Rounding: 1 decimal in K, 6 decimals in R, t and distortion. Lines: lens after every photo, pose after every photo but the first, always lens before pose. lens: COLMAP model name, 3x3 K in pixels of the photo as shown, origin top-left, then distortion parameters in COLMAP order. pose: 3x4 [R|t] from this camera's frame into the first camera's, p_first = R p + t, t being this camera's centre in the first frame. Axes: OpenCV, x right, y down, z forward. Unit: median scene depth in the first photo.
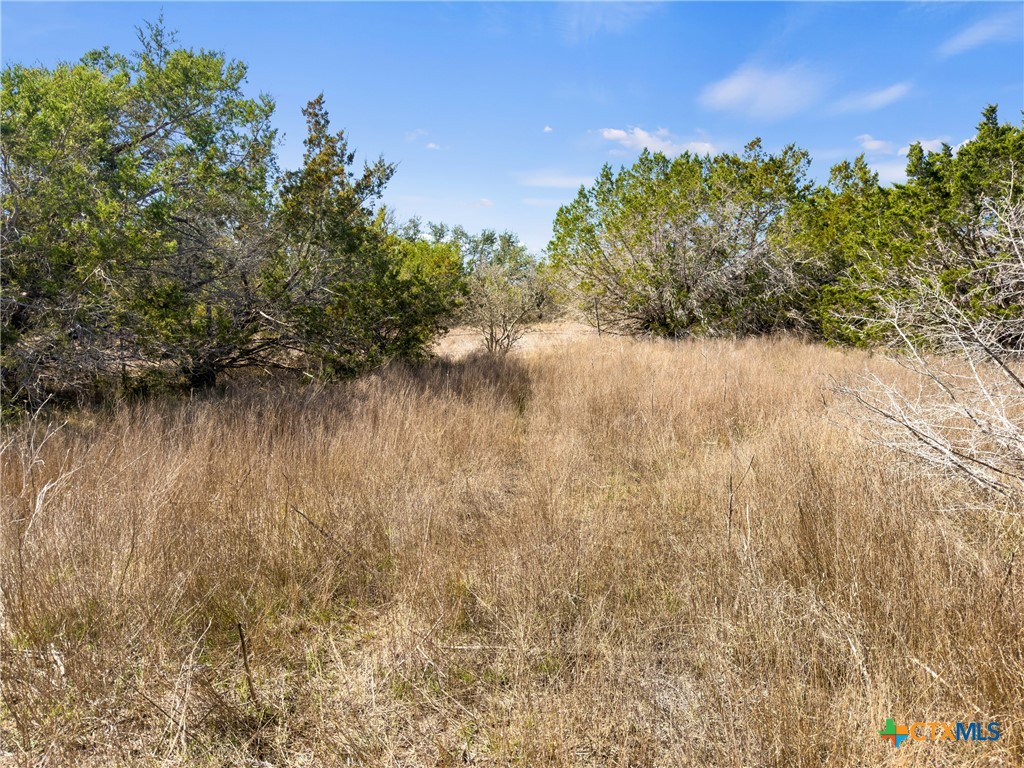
lens RADIAL K [[719.6, 0, 516.7], [0, 719.6, 380.6], [0, 0, 1]] dist [0.029544, -0.054648]
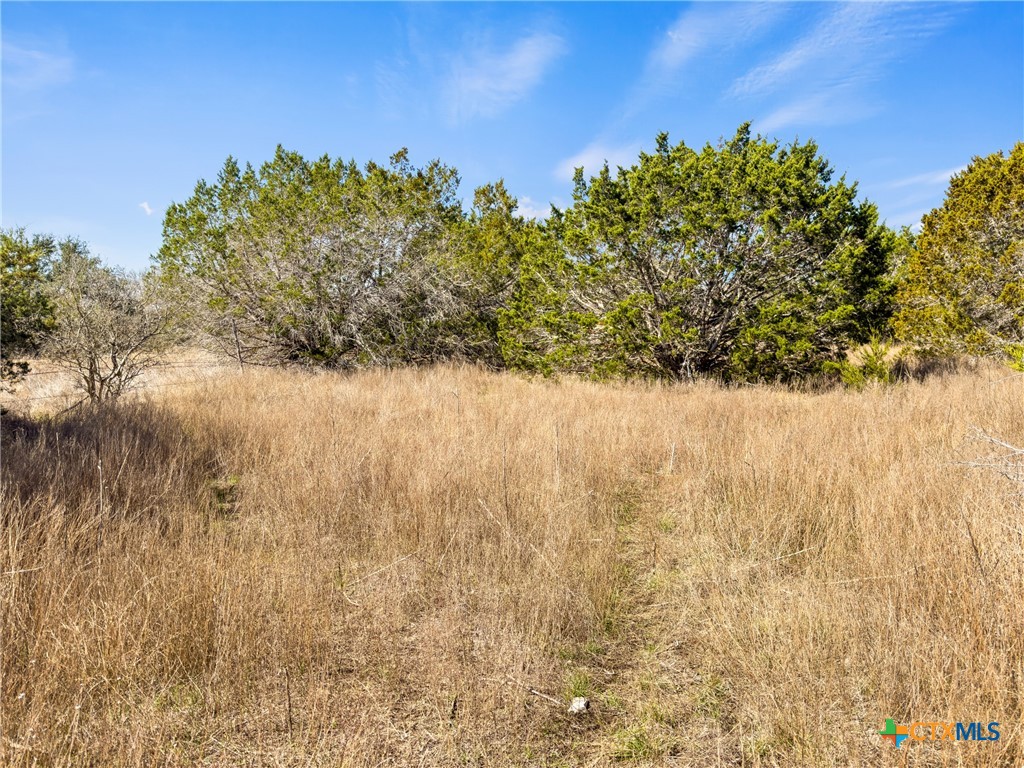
lens RADIAL K [[719.6, 0, 513.7], [0, 719.6, 382.5], [0, 0, 1]] dist [0.029544, -0.054648]
pose [[0.853499, -0.037263, 0.519760, -0.038700], [0.054118, 0.998385, -0.017292, -0.014968], [-0.518276, 0.042887, 0.854137, 0.152747]]
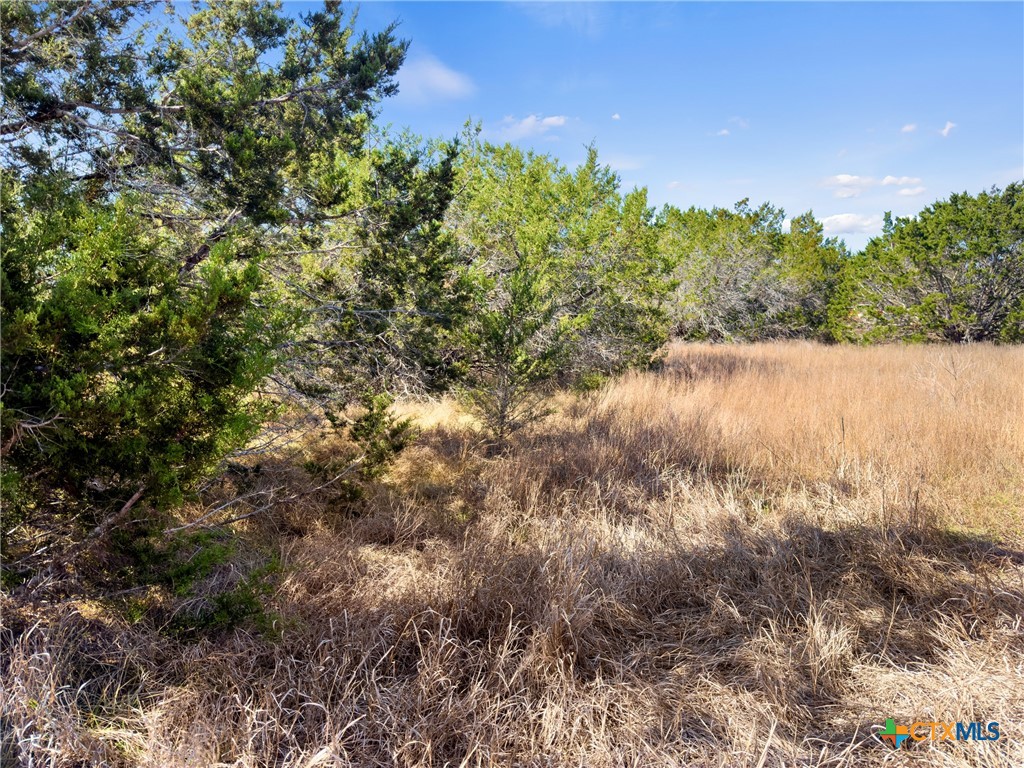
lens RADIAL K [[719.6, 0, 496.8], [0, 719.6, 389.0], [0, 0, 1]] dist [0.029544, -0.054648]
pose [[0.972948, -0.040143, 0.227509, -0.453949], [0.044895, 0.998868, -0.015751, 0.025355], [-0.226619, 0.025539, 0.973648, -0.217160]]
